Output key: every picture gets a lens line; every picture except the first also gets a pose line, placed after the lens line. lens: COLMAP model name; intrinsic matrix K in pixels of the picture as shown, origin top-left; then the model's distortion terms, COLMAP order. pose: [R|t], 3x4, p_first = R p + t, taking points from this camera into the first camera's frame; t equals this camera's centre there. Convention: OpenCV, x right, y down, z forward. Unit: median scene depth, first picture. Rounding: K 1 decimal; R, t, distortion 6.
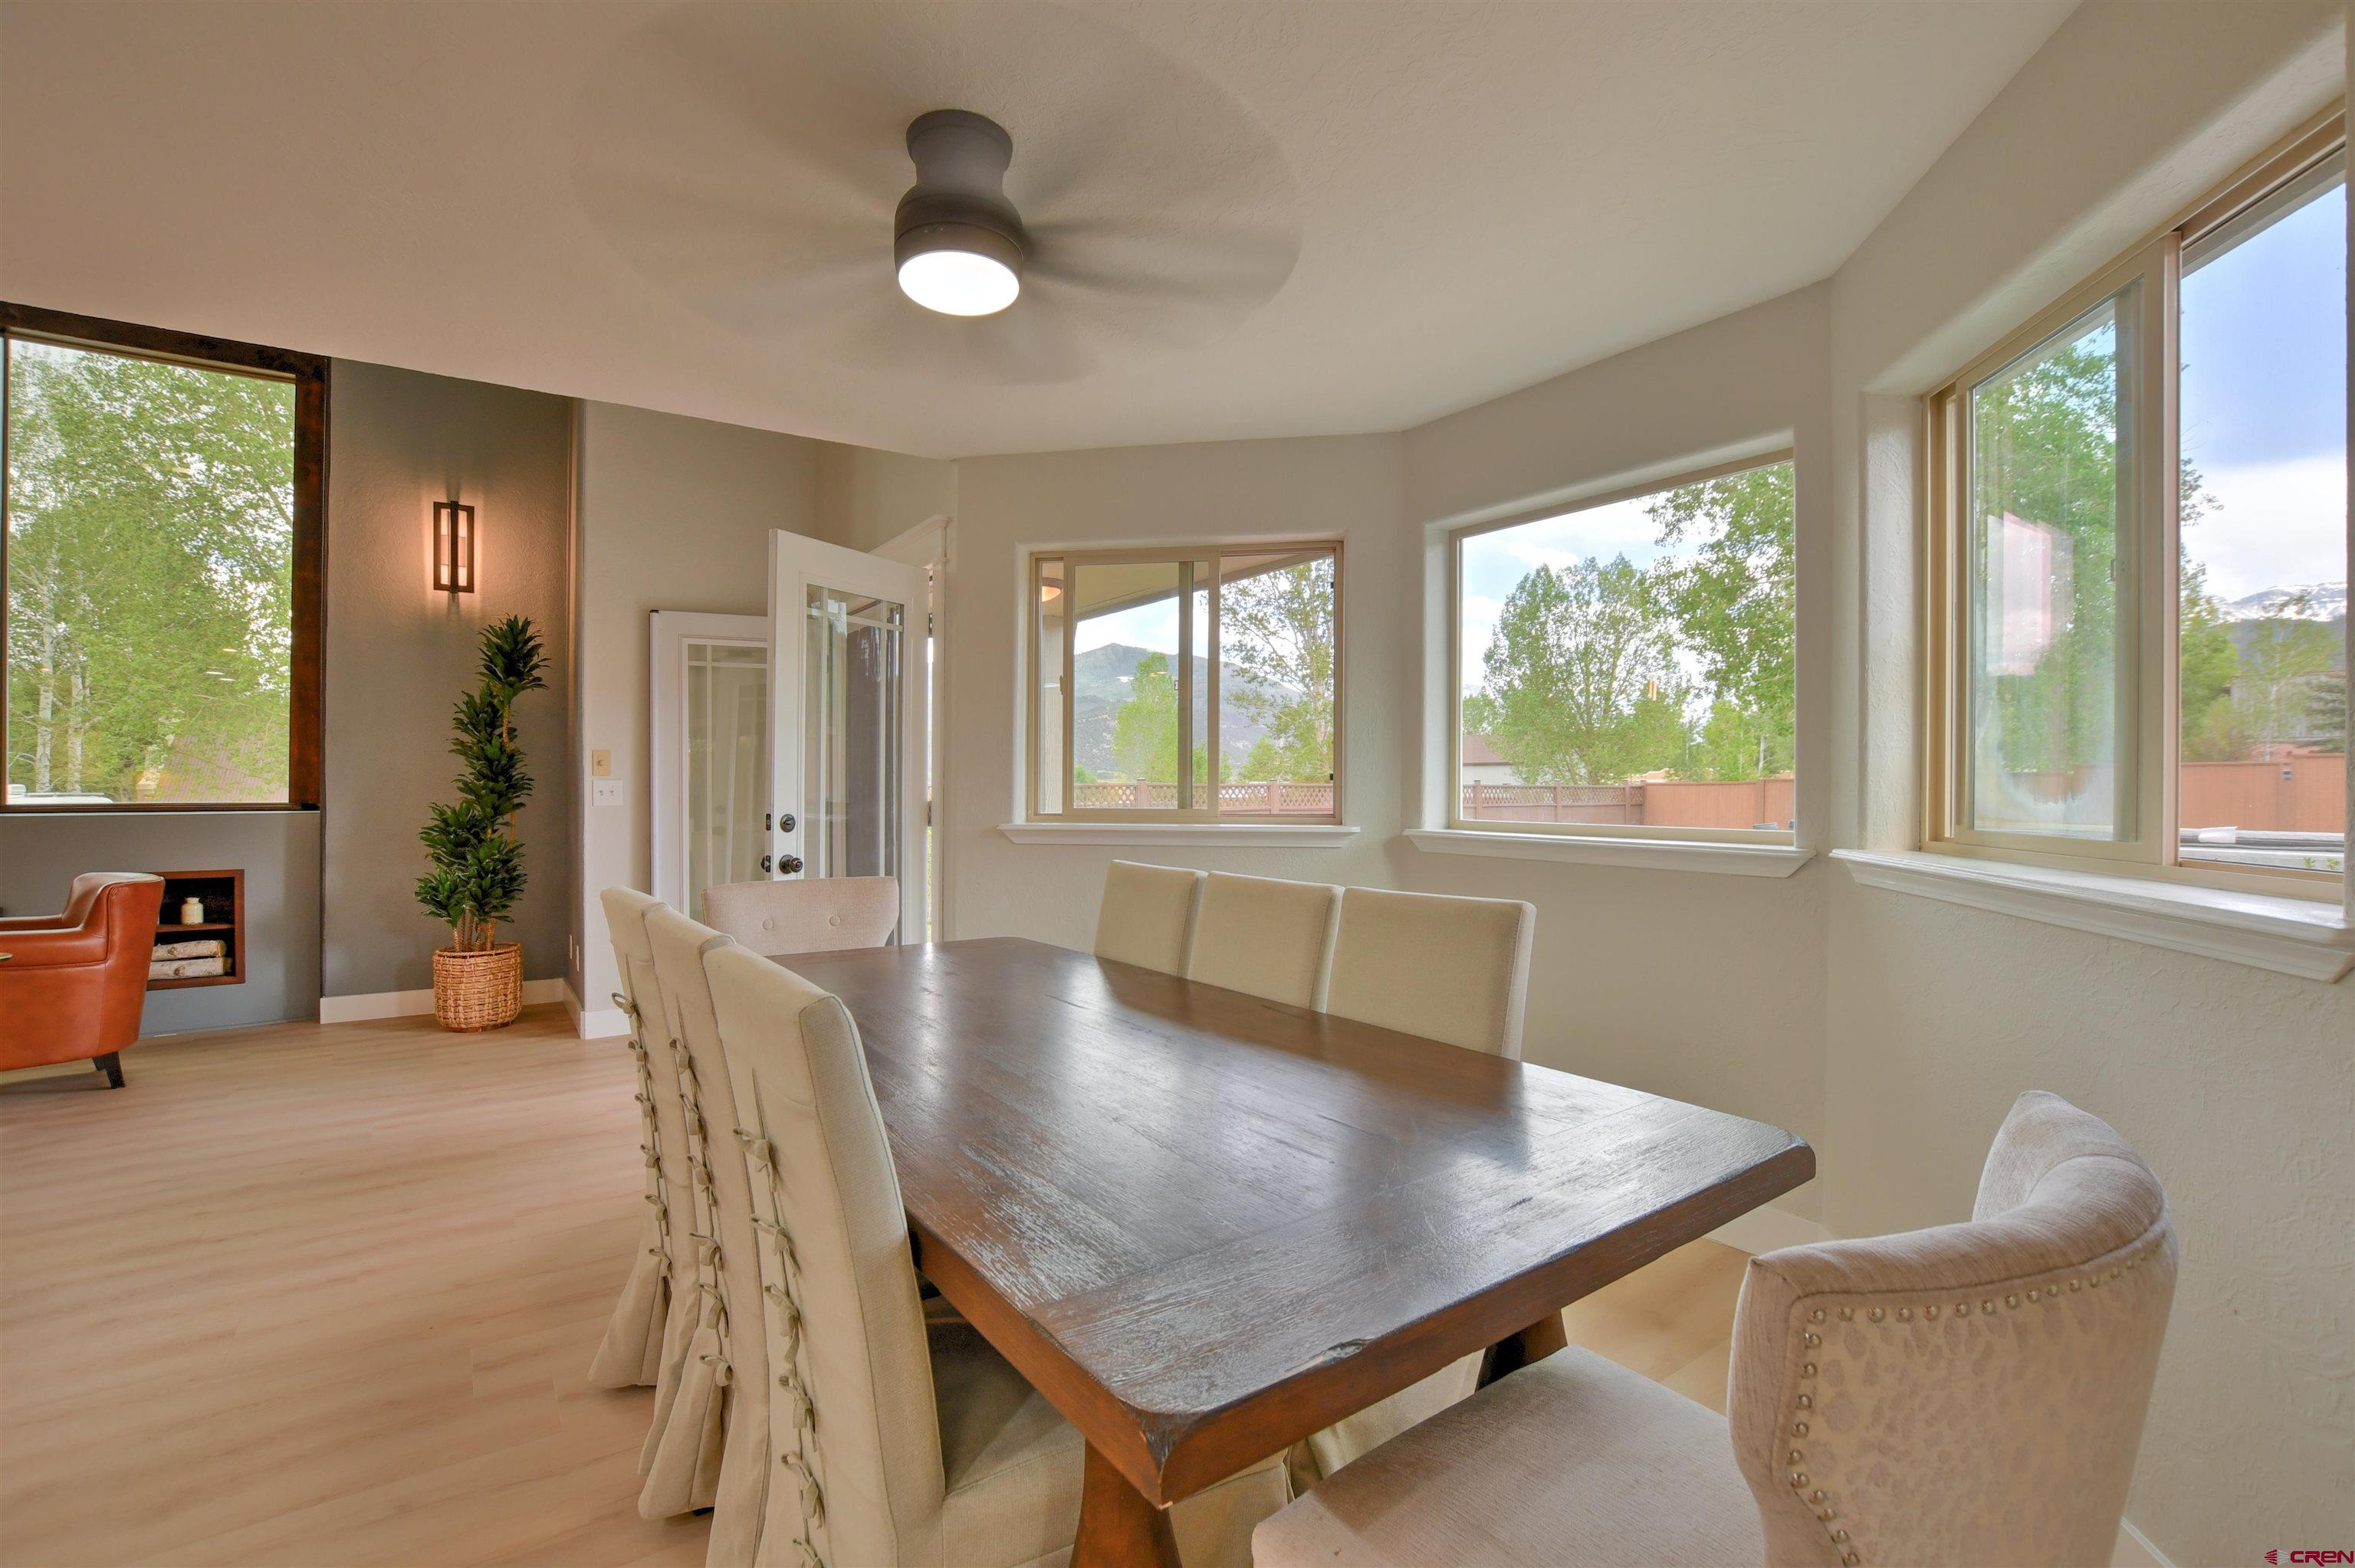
lens RADIAL K [[1037.8, 0, 1179.8], [0, 1037.8, 788.8], [0, 0, 1]] dist [-0.034851, 0.004376]
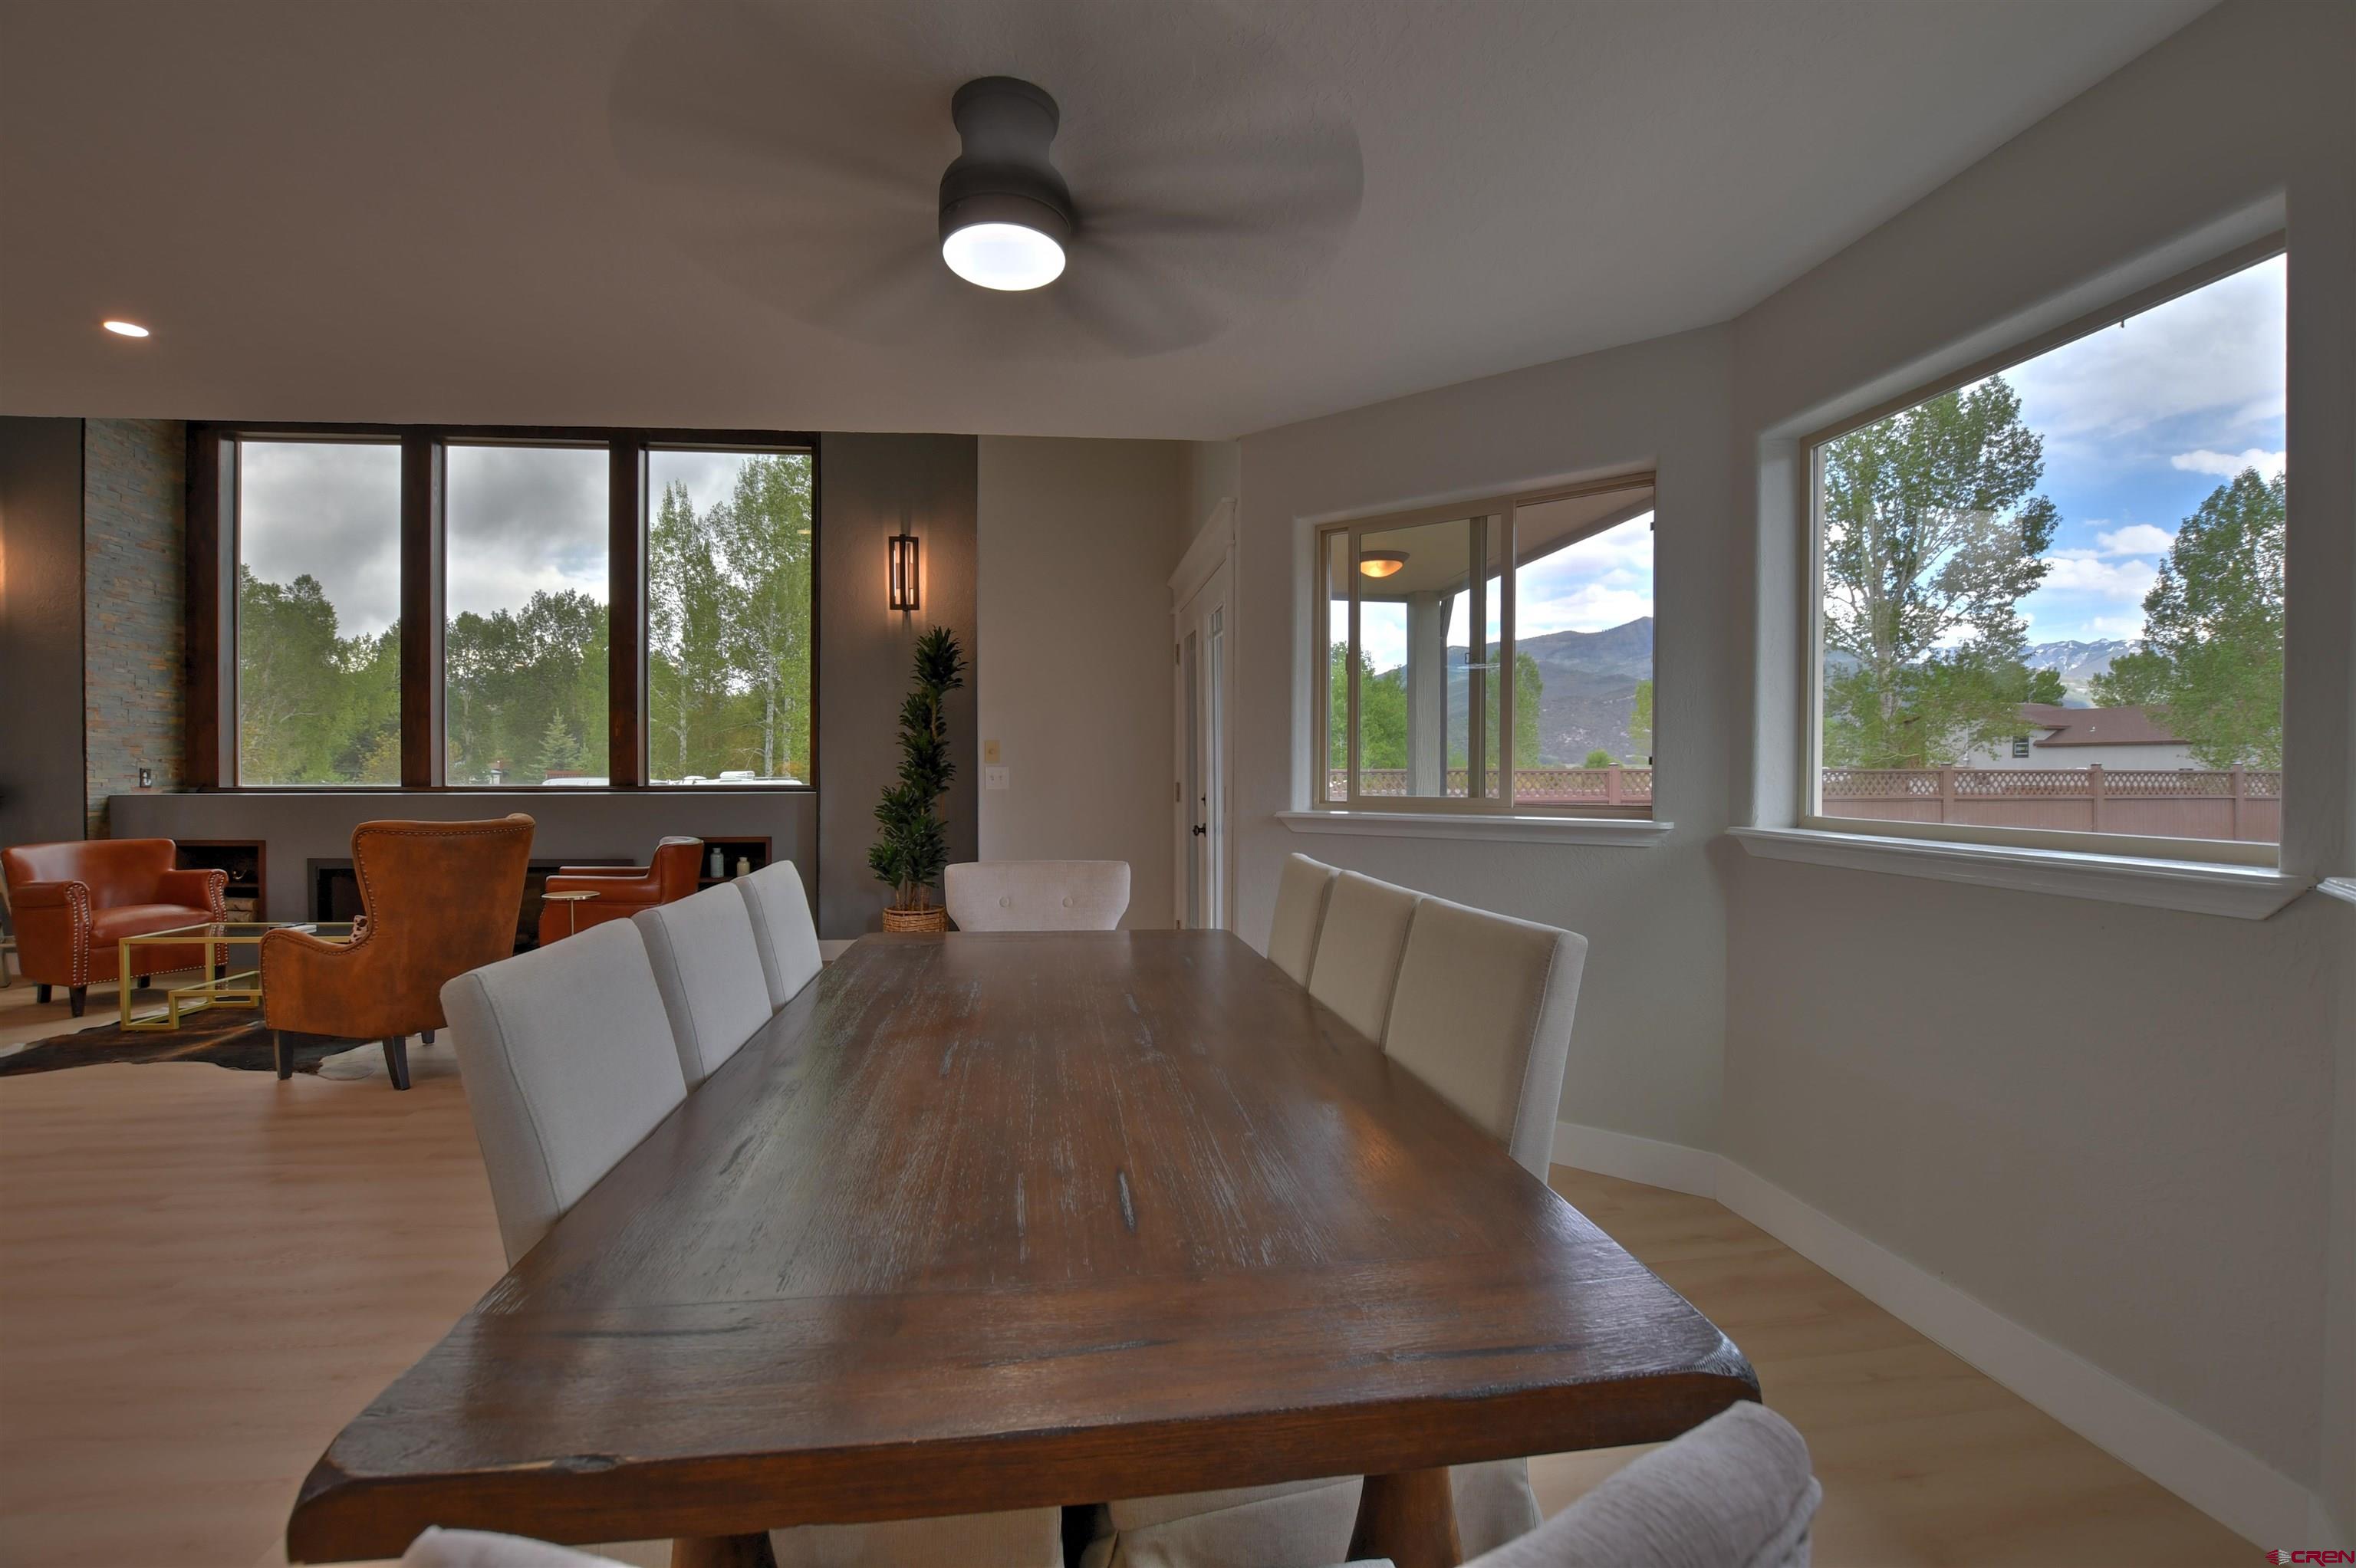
lens RADIAL K [[1034.1, 0, 1180.6], [0, 1034.1, 788.9], [0, 0, 1]] dist [-0.033018, 0.005027]
pose [[0.882678, 0.007454, -0.469919, 0.150833], [-0.000926, 0.999900, 0.014121, -0.000224], [0.469977, -0.012029, 0.882597, 0.082481]]
